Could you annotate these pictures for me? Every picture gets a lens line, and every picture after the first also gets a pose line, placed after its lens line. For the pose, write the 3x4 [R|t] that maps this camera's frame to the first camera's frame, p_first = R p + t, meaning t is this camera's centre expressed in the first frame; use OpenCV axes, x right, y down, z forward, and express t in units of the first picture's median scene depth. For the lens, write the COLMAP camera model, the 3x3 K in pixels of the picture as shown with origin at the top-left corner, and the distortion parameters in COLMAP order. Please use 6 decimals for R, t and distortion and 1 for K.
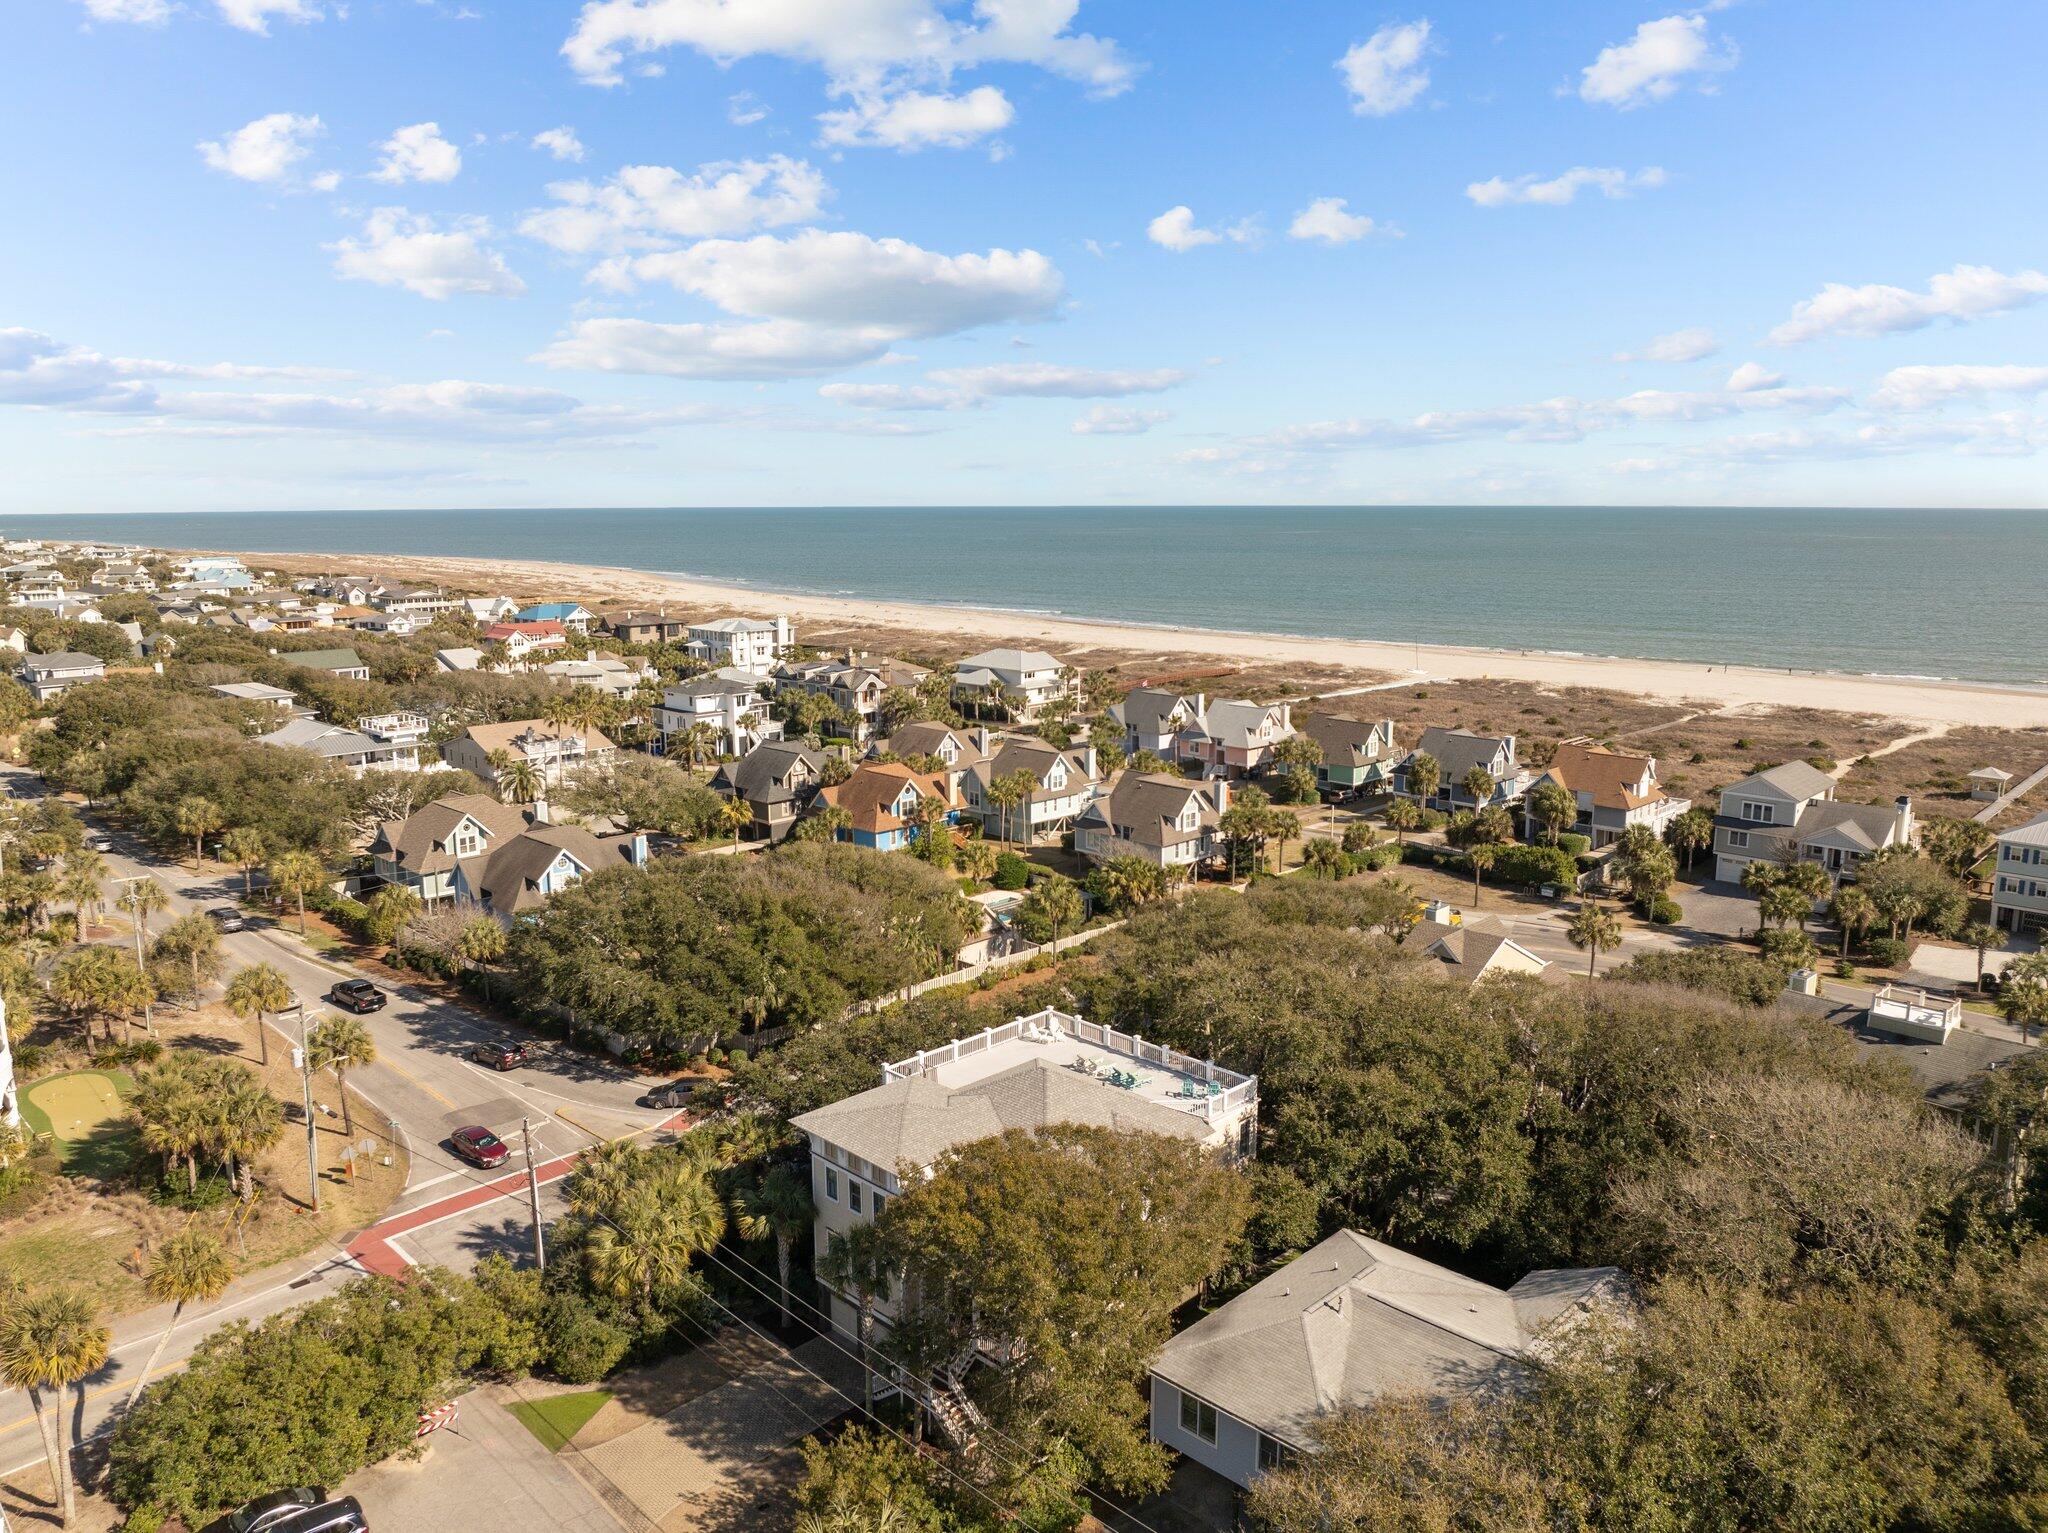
lens RADIAL K [[1435.6, 0, 1024.8], [0, 1435.6, 687.8], [0, 0, 1]] dist [-0.073888, -0.003127]
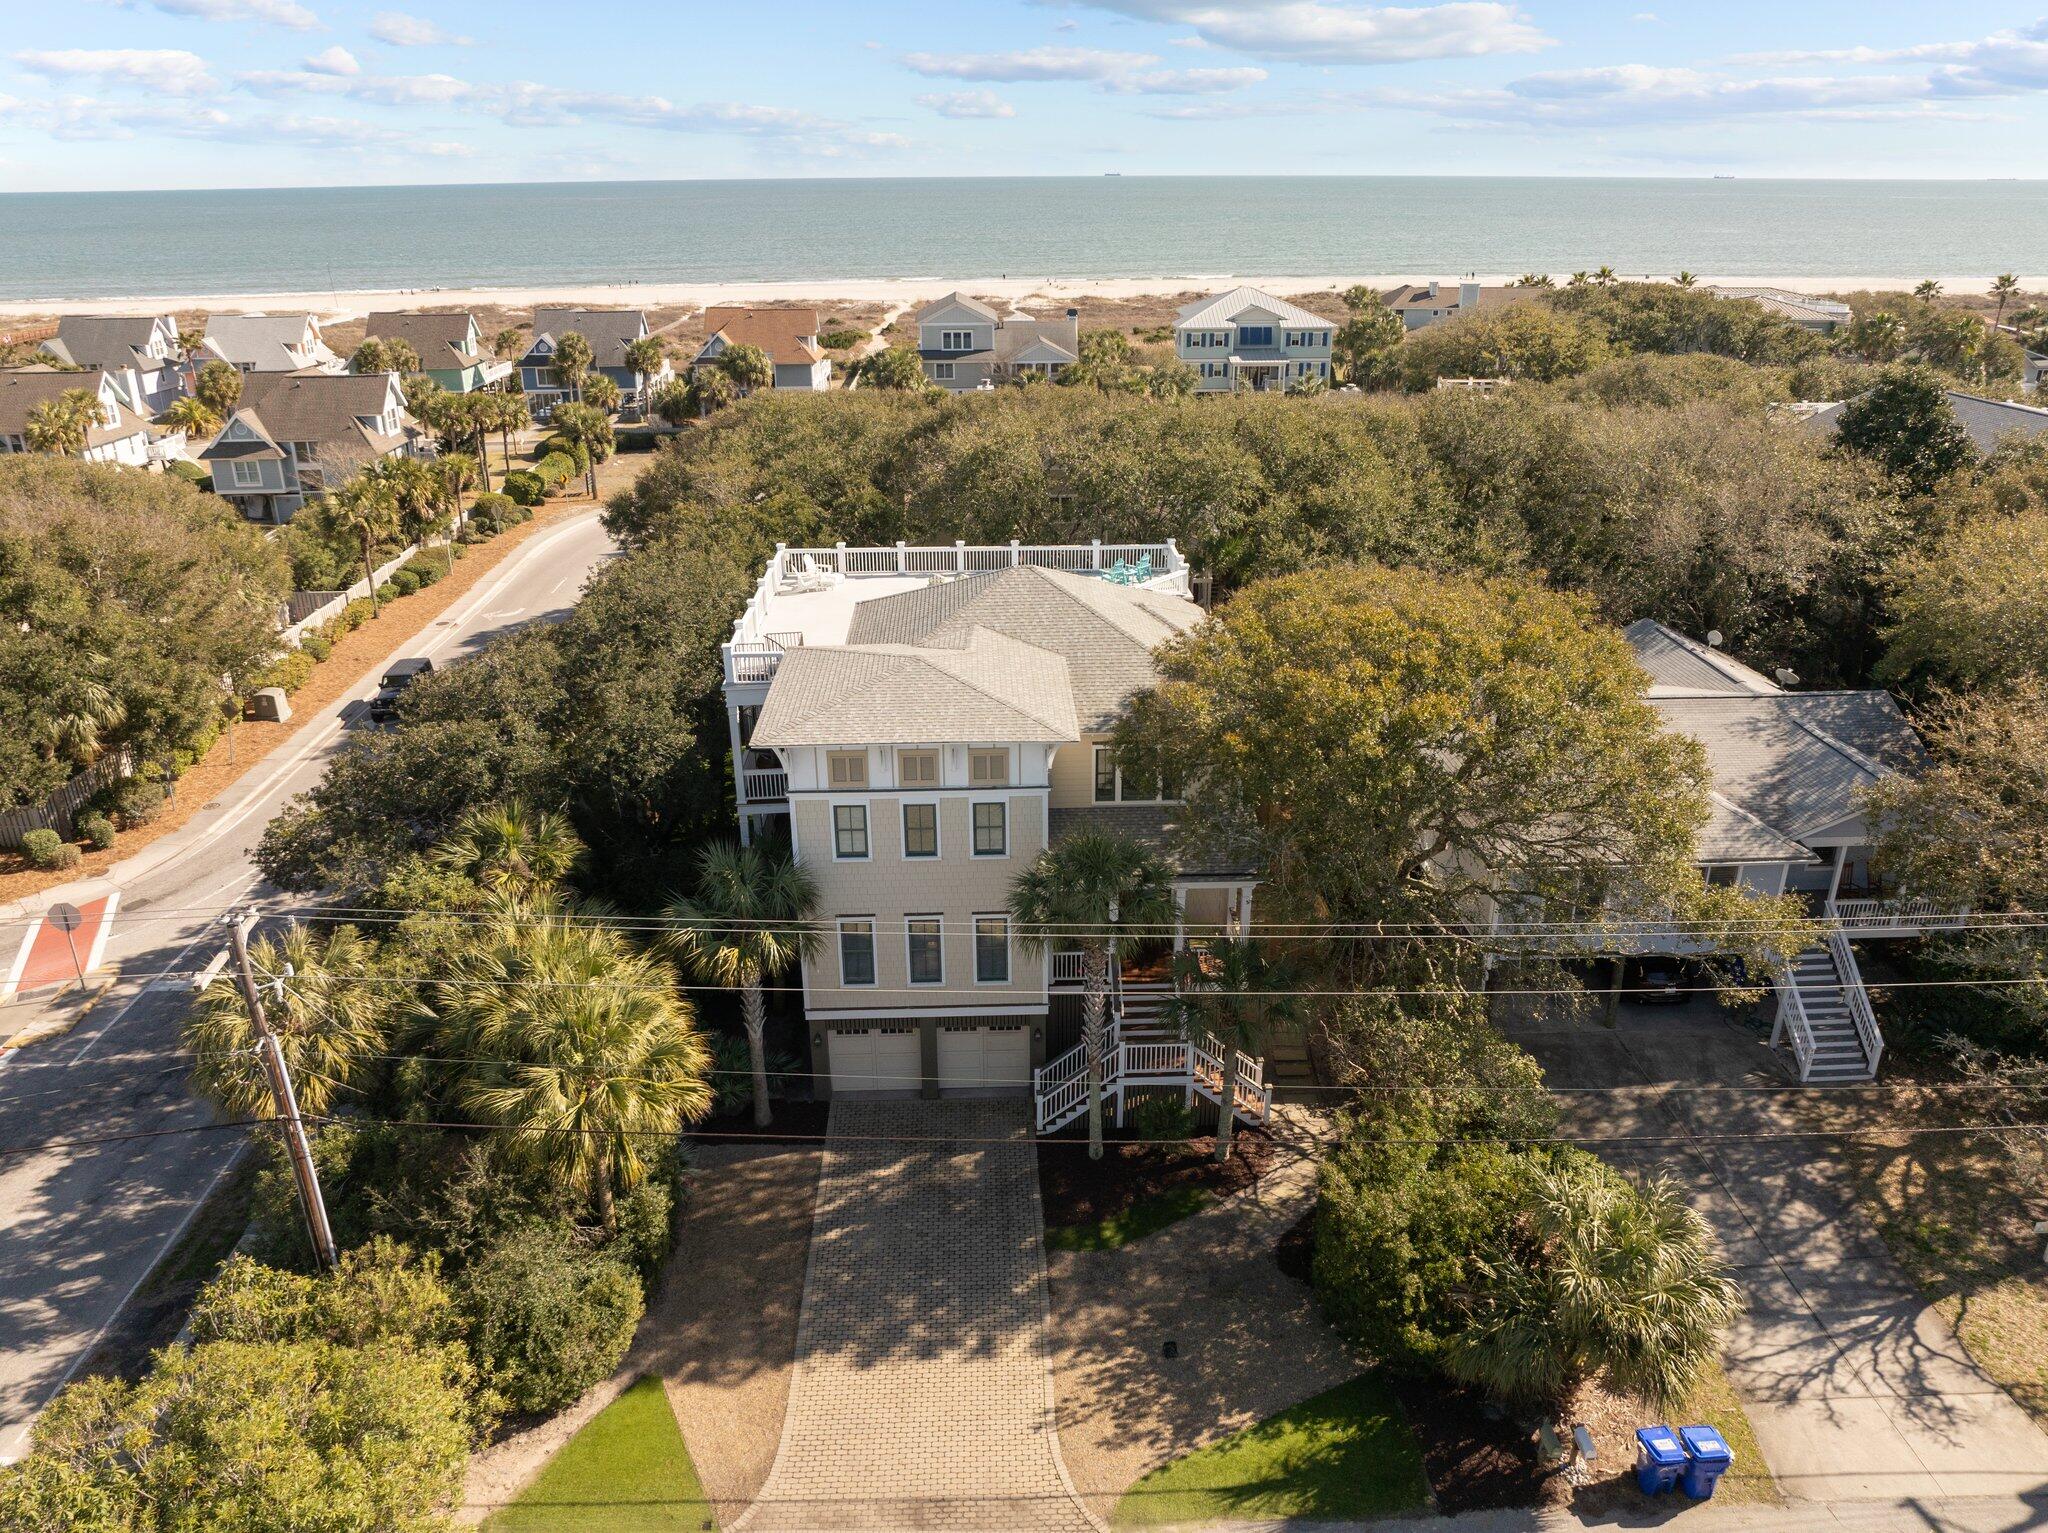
lens RADIAL K [[1441.8, 0, 1024.0], [0, 1441.8, 766.5], [0, 0, 1]] dist [-0.045353, 0.005101]
pose [[0.681730, -0.274309, 0.678232, -0.464933], [0.089257, 0.951308, 0.295037, 0.172526], [-0.726139, -0.140598, 0.673019, 0.599096]]
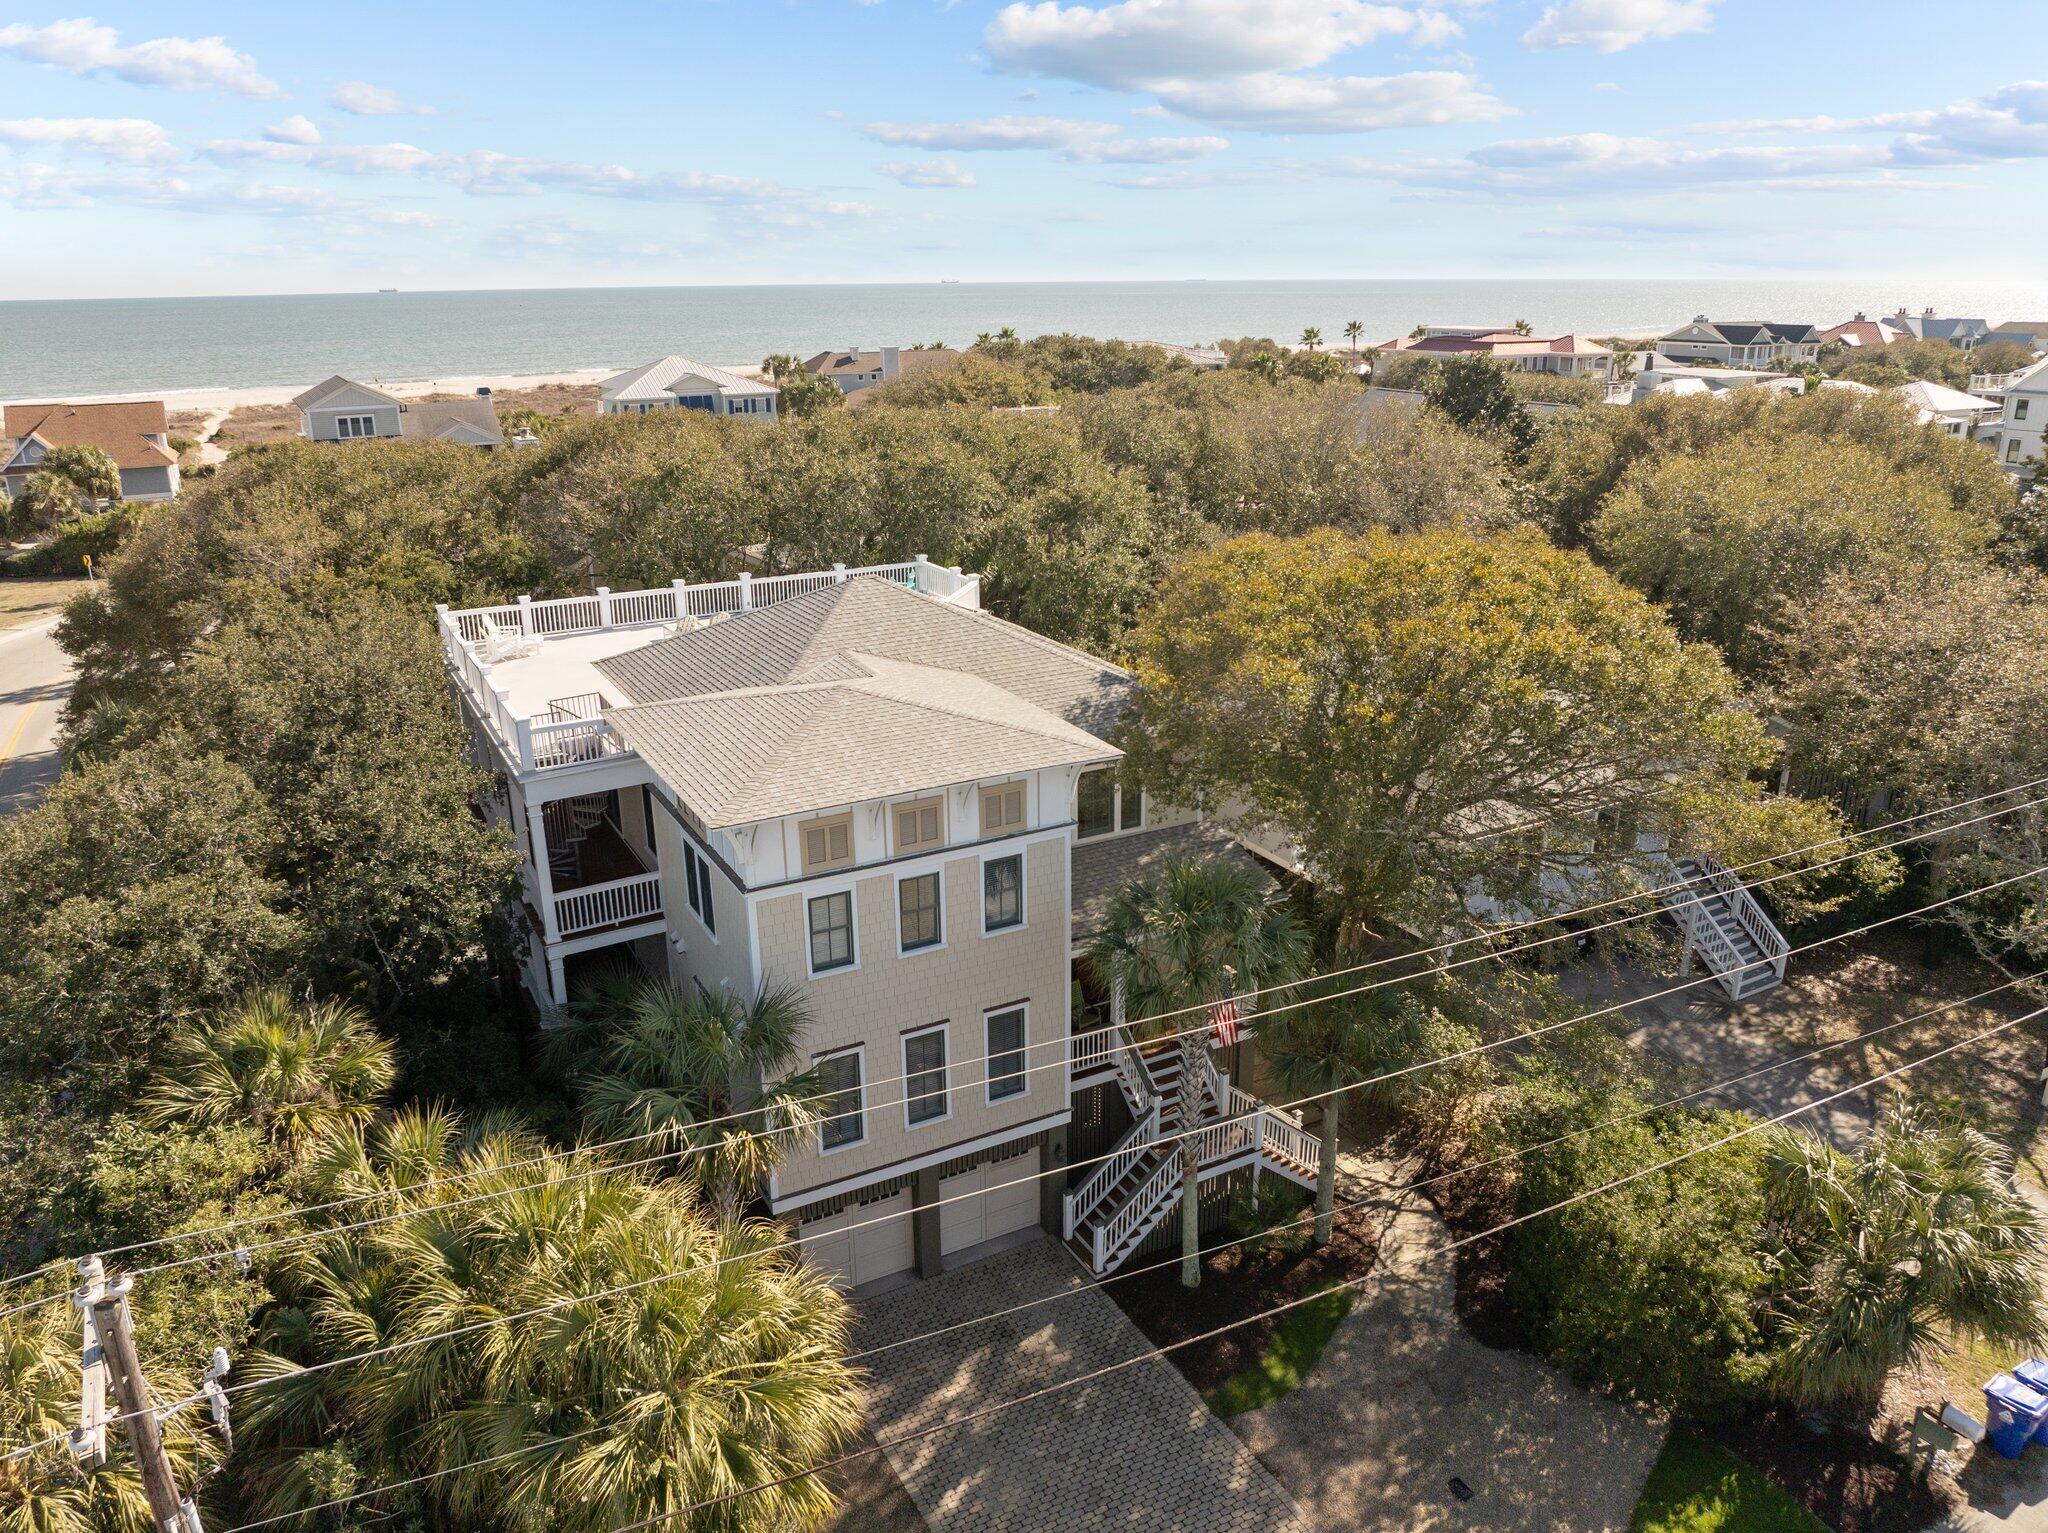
lens RADIAL K [[1441.8, 0, 1024.0], [0, 1441.8, 766.5], [0, 0, 1]] dist [-0.045353, 0.005101]
pose [[0.280402, -0.300596, 0.911601, -0.472271], [0.123608, 0.953101, 0.276260, 0.208889], [-0.951891, 0.035218, 0.304407, 0.847976]]
